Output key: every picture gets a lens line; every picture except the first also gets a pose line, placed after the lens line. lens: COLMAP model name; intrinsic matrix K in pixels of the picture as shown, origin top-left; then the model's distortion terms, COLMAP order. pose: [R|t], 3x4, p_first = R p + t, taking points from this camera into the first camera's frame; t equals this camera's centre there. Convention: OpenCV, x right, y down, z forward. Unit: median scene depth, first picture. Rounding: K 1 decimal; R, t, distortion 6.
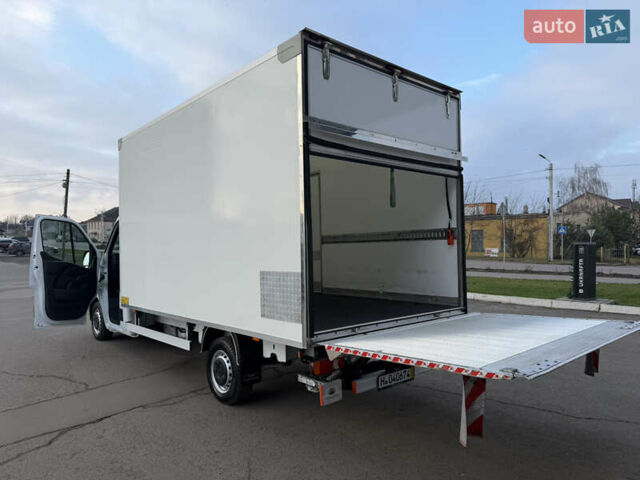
lens RADIAL K [[452.5, 0, 319.9], [0, 452.5, 242.3], [0, 0, 1]] dist [0.044755, -0.059939]
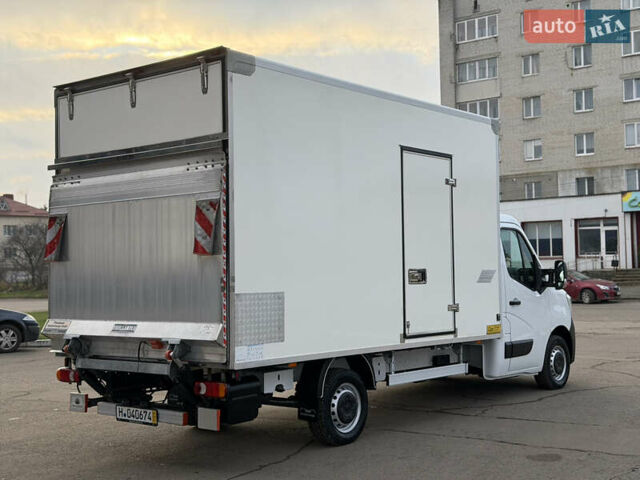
lens RADIAL K [[894.5, 0, 320.0], [0, 894.5, 240.0], [0, 0, 1]] dist [0.159794, -0.317811]
pose [[0.149121, -0.024924, -0.988505, 1.927385], [0.027716, 0.999395, -0.021018, 0.000009], [0.988430, -0.024264, 0.149722, 1.060678]]
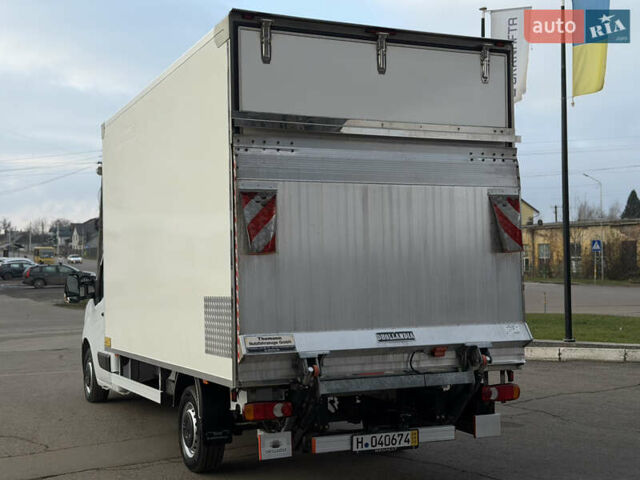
lens RADIAL K [[894.5, 0, 320.0], [0, 894.5, 240.0], [0, 0, 1]] dist [0.159794, -0.317811]
pose [[0.956573, -0.014479, -0.291133, 0.485211], [0.007324, 0.999644, -0.025650, 0.003713], [0.291401, 0.022404, 0.956339, -0.443137]]
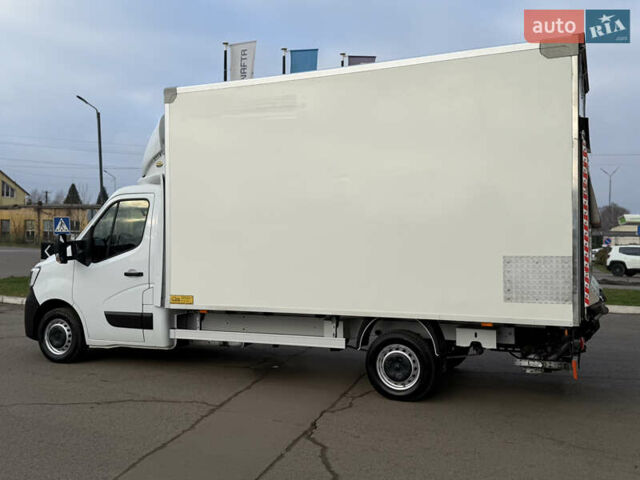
lens RADIAL K [[647.2, 0, 313.5], [0, 647.2, 237.3], [0, 0, 1]] dist [0.085714, -0.018085]
pose [[0.910119, 0.020037, 0.413861, -1.008956], [-0.019833, 0.999792, -0.004790, 0.033094], [-0.413871, -0.003849, 0.910327, -0.139158]]
